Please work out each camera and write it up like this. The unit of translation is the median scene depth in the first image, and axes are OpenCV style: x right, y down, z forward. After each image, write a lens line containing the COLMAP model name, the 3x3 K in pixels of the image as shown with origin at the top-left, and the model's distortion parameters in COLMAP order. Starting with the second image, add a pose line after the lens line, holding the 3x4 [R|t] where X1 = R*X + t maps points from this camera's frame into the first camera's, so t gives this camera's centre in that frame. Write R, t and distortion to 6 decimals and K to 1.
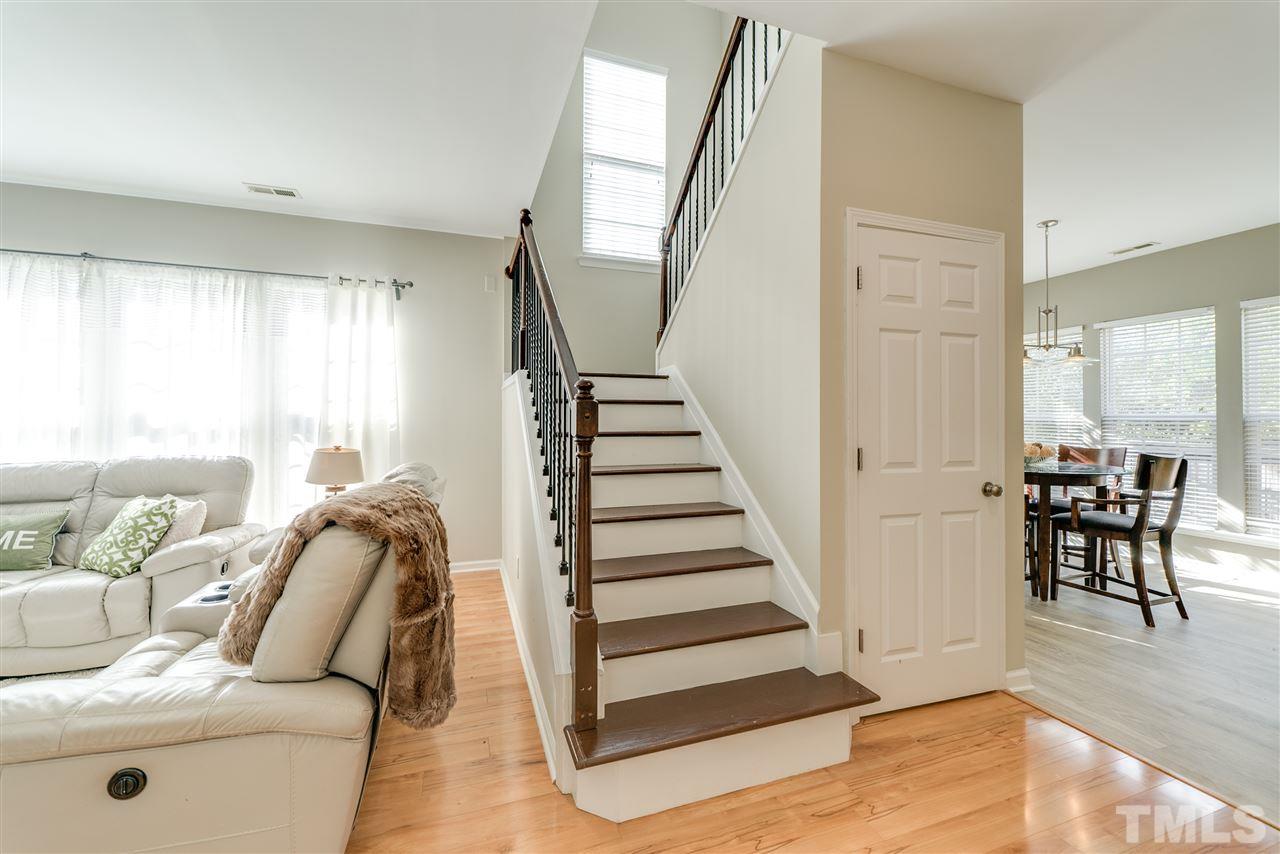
lens RADIAL K [[511.4, 0, 633.3], [0, 511.4, 416.2], [0, 0, 1]] dist [-0.000898, 0.000404]
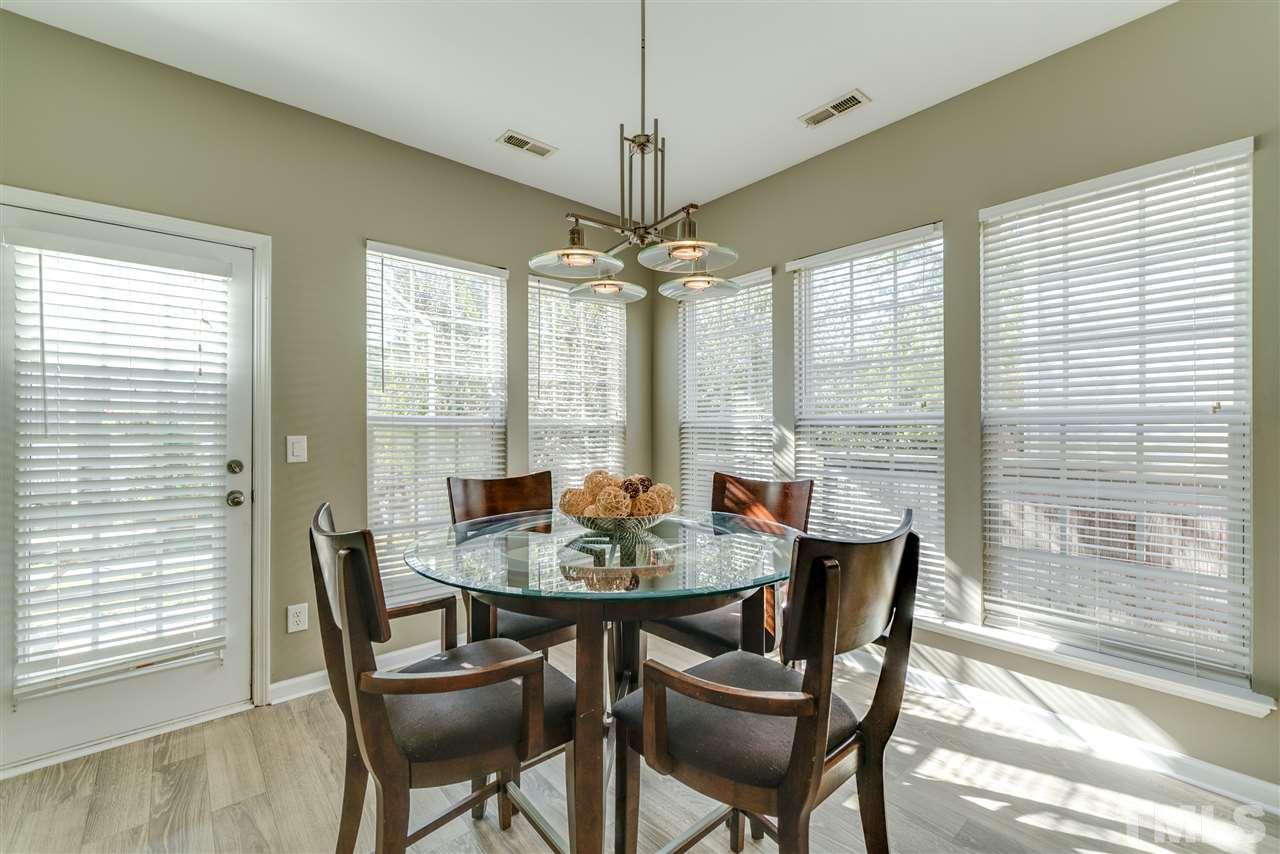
lens RADIAL K [[511.4, 0, 646.8], [0, 511.4, 428.4], [0, 0, 1]] dist [-0.000898, 0.000404]
pose [[0.931540, -0.000336, 0.363638, 0.650878], [-0.002714, 0.999965, 0.007877, 0.010201], [-0.363628, -0.008325, 0.931507, 0.613411]]
